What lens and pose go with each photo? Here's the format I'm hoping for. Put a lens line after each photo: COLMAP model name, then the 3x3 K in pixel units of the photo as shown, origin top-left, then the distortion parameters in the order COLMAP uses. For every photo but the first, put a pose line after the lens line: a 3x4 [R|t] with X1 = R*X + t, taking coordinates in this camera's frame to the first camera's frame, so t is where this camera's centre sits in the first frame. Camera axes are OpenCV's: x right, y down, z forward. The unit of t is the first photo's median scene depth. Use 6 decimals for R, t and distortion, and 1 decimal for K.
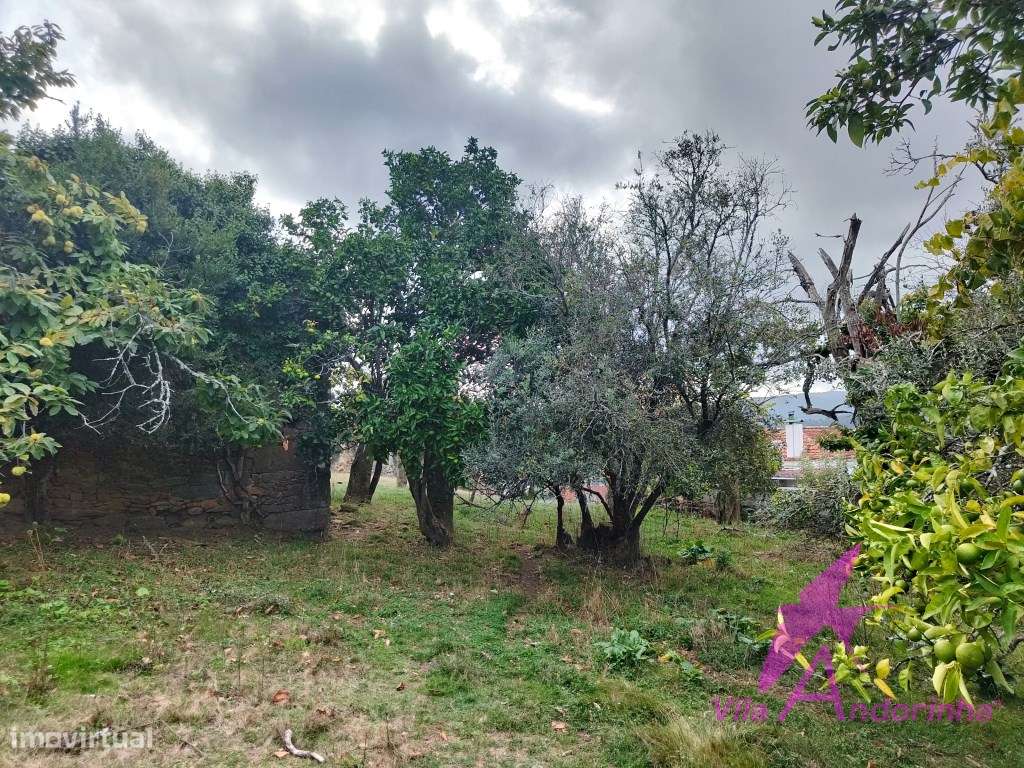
lens RADIAL K [[709.7, 0, 516.8], [0, 709.7, 385.3], [0, 0, 1]] dist [0.008624, 0.004268]
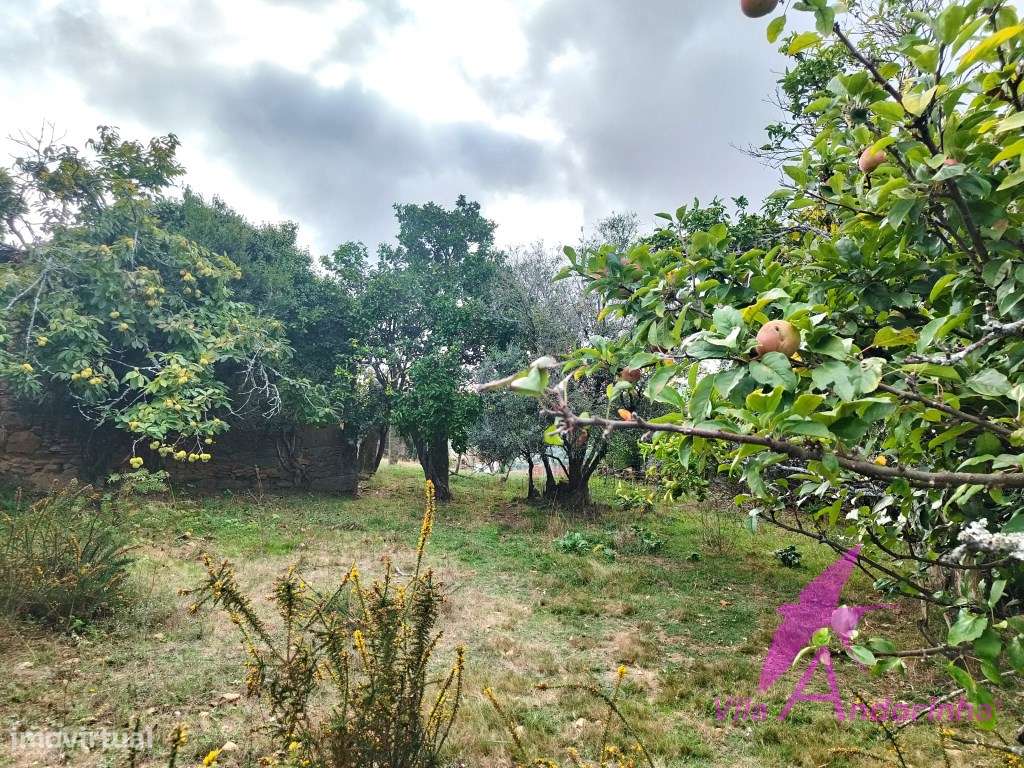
lens RADIAL K [[709.7, 0, 516.8], [0, 709.7, 385.3], [0, 0, 1]] dist [0.008624, 0.004268]
pose [[0.998751, -0.011440, 0.048643, -0.031944], [0.010417, 0.999720, 0.021250, -0.021909], [-0.048872, -0.020717, 0.998590, -0.385519]]
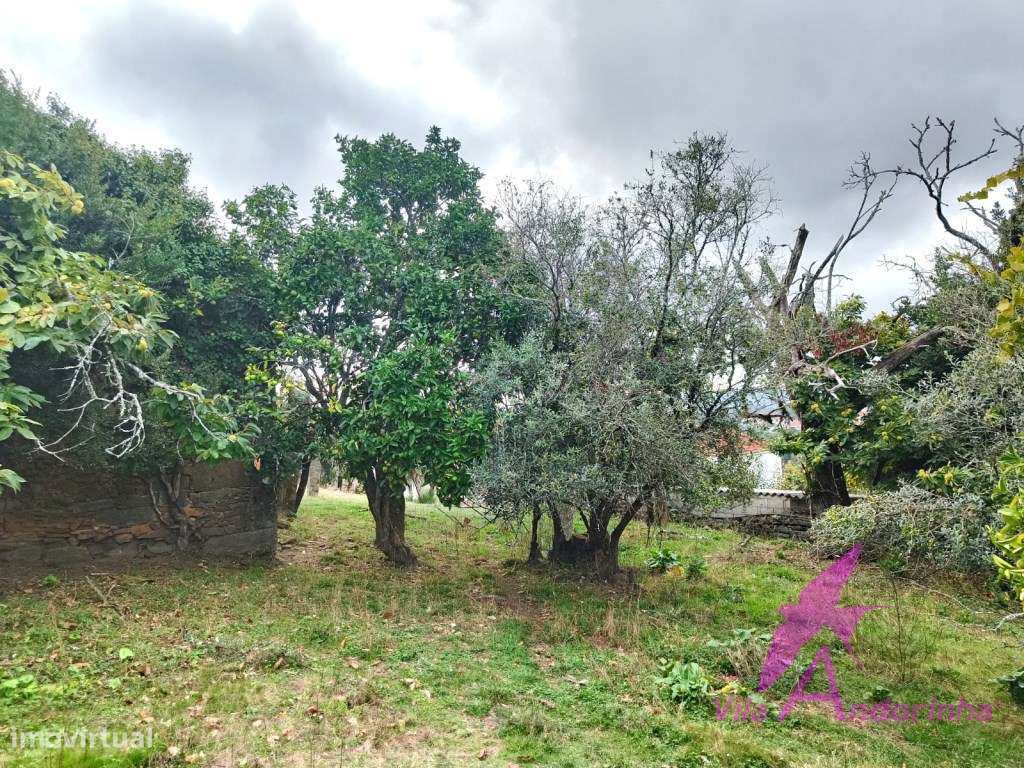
lens RADIAL K [[704.1, 0, 508.8], [0, 704.1, 389.0], [0, 0, 1]] dist [0.008151, 0.004695]
pose [[0.986258, -0.000129, 0.165214, -0.135941], [-0.001111, 0.999972, 0.007410, -0.012606], [-0.165210, -0.007492, 0.986230, 0.076937]]
